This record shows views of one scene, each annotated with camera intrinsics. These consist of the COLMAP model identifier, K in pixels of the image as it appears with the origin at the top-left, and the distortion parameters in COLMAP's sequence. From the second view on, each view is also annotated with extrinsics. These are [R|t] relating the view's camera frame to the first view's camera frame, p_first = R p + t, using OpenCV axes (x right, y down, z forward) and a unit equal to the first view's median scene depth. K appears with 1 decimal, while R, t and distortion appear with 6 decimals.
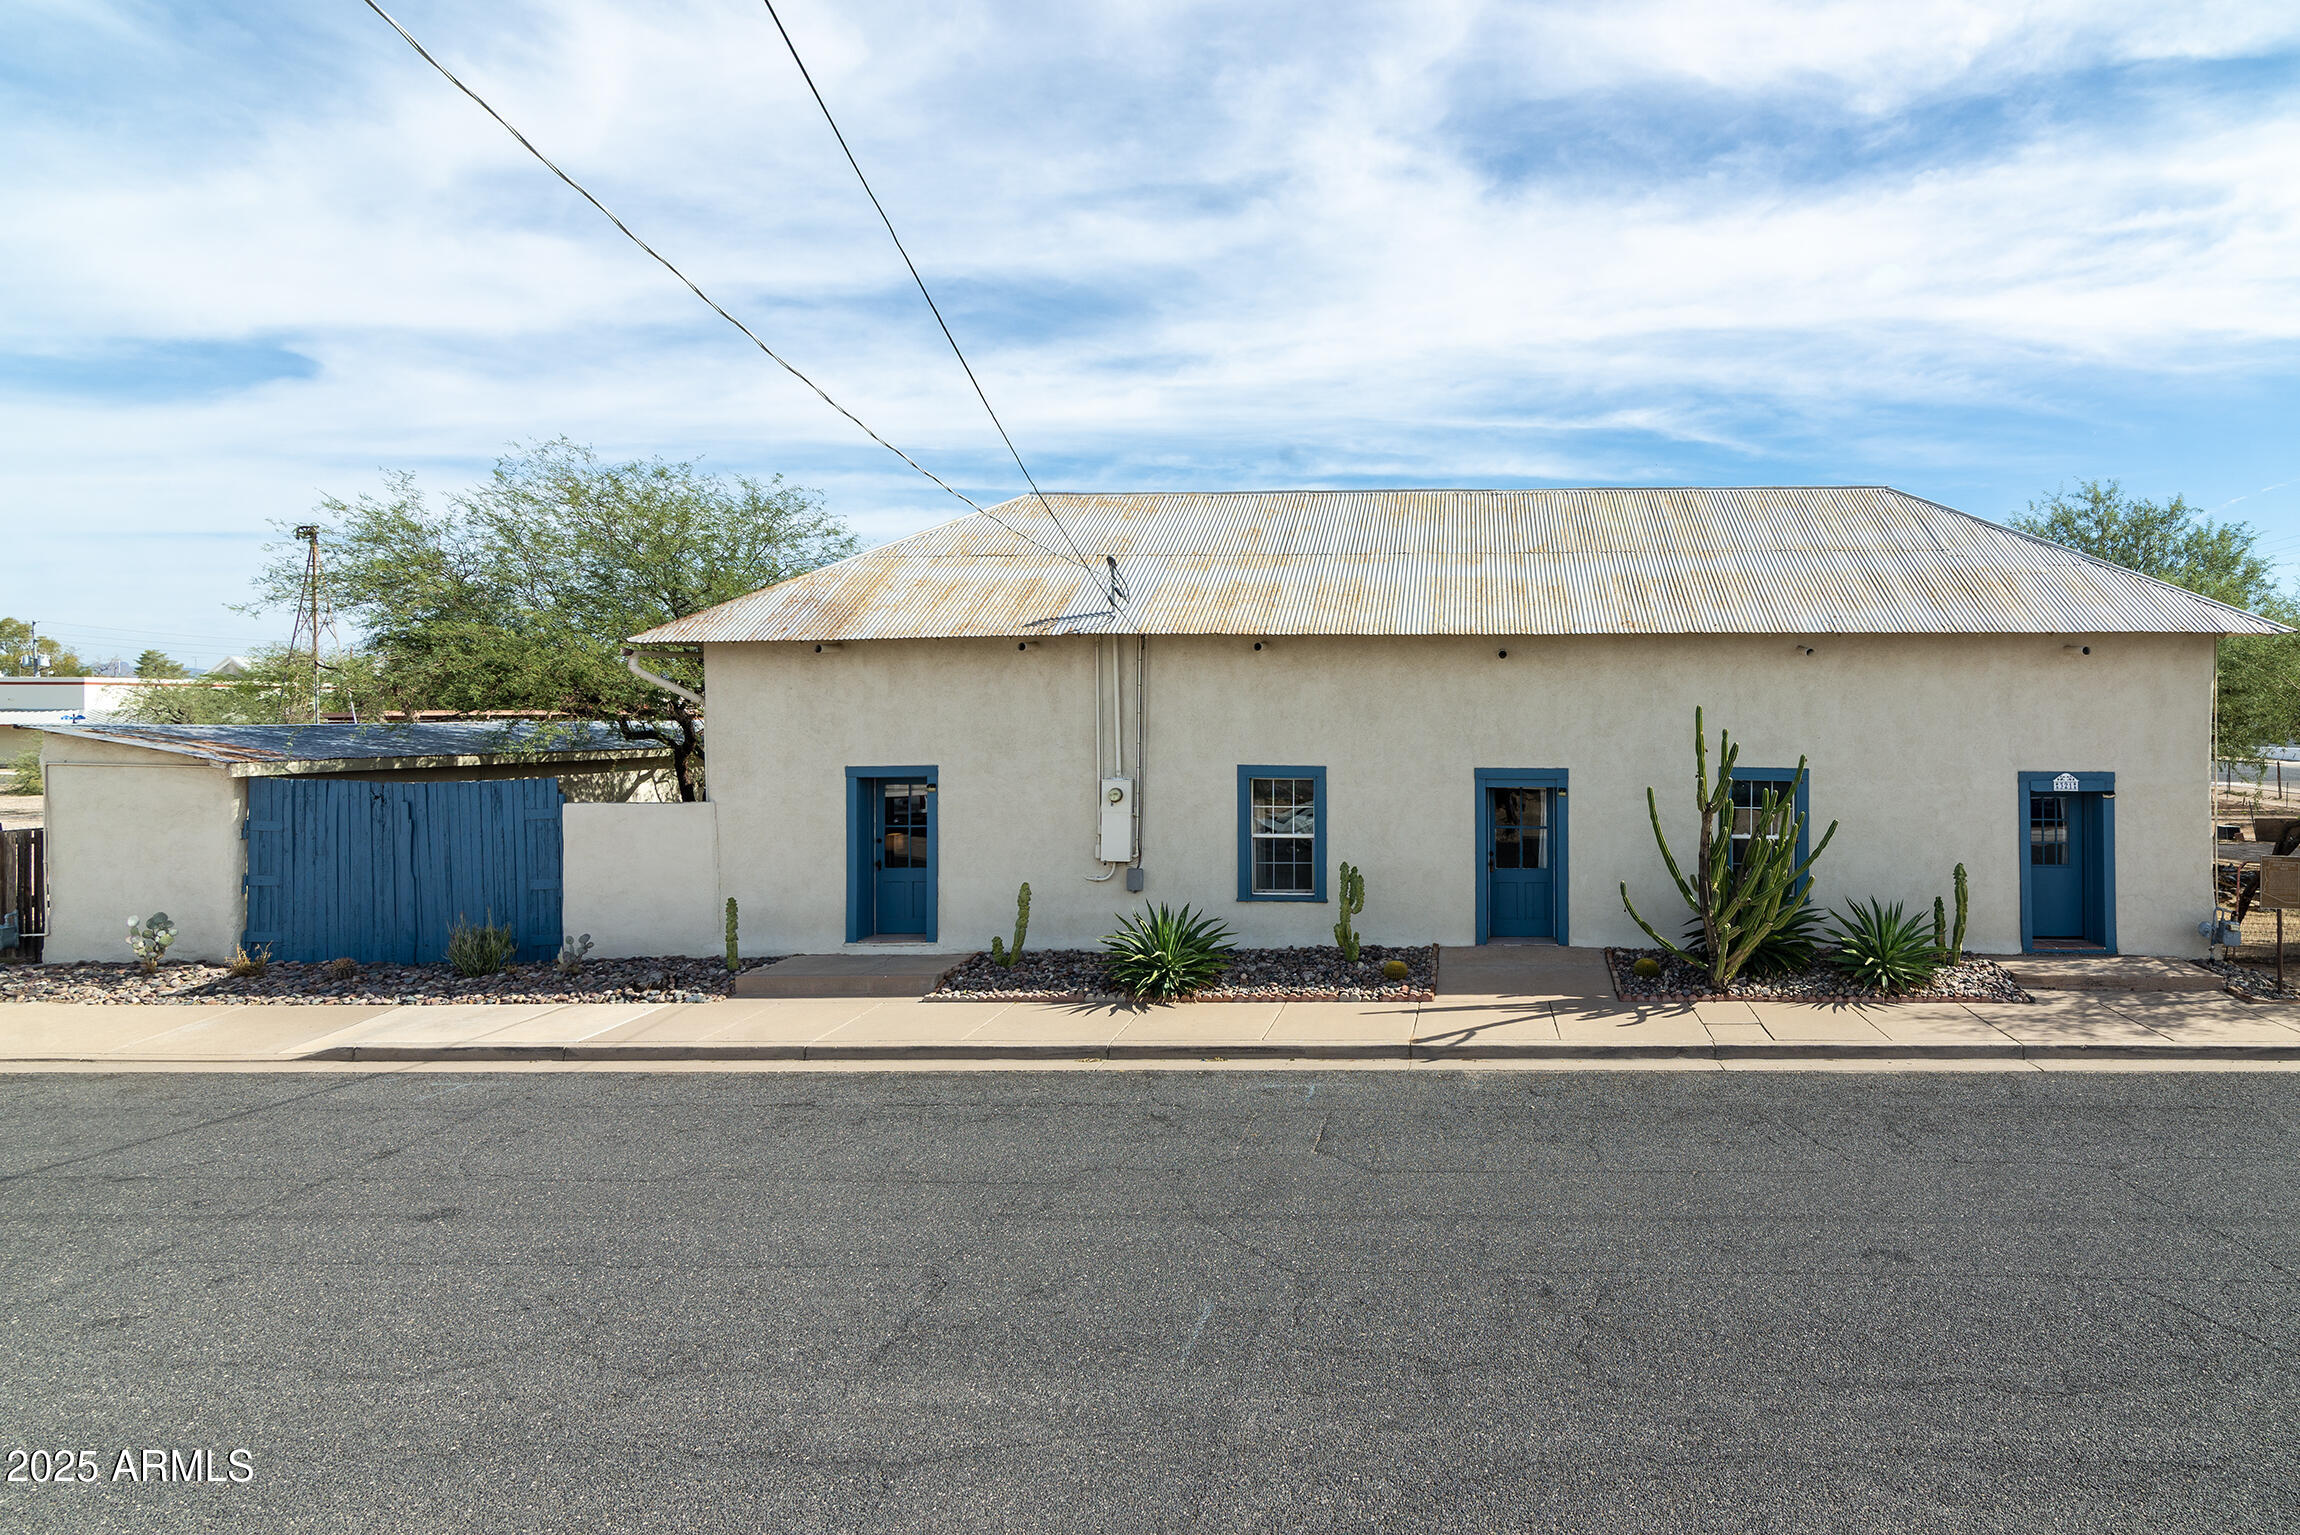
lens RADIAL K [[1118.1, 0, 1272.1], [0, 1118.1, 704.6], [0, 0, 1]] dist [0.011230, -0.005682]
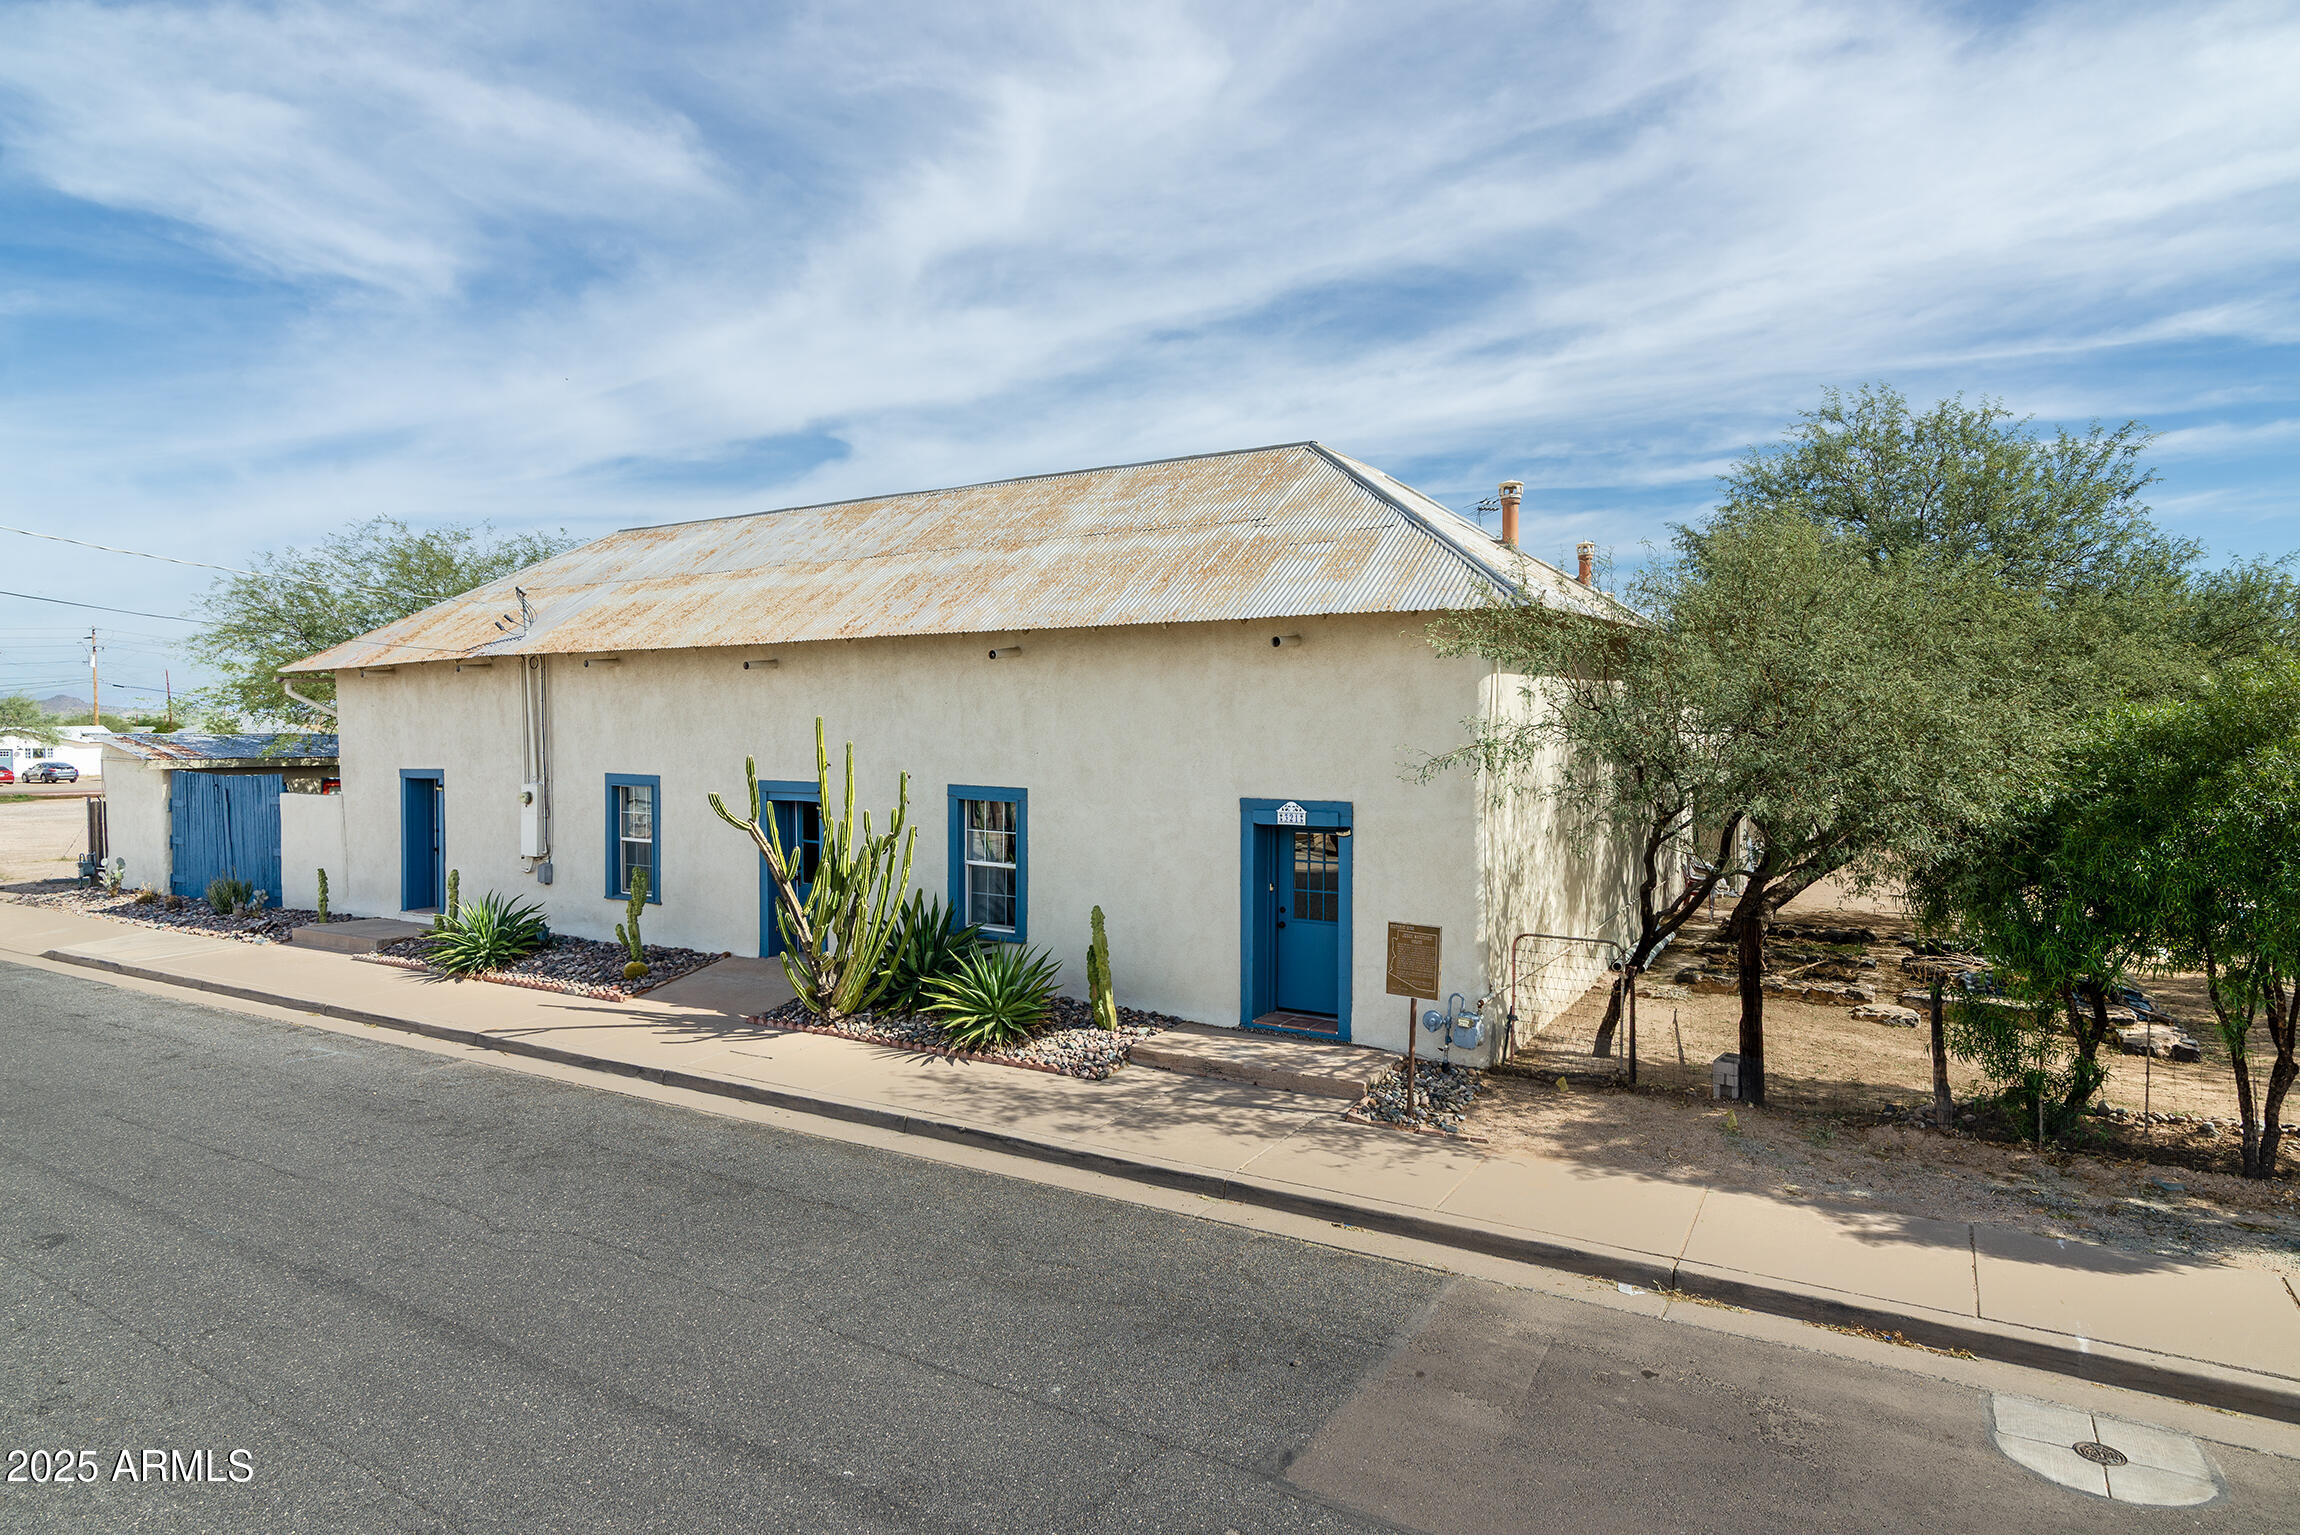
lens RADIAL K [[1231.0, 0, 1171.4], [0, 1231.0, 750.9], [0, 0, 1]] dist [0.004088, -0.004106]
pose [[0.881533, 0.009248, -0.472033, 0.993557], [-0.003452, 0.999908, 0.013144, 0.014697], [0.472111, -0.009958, 0.881483, 0.205336]]
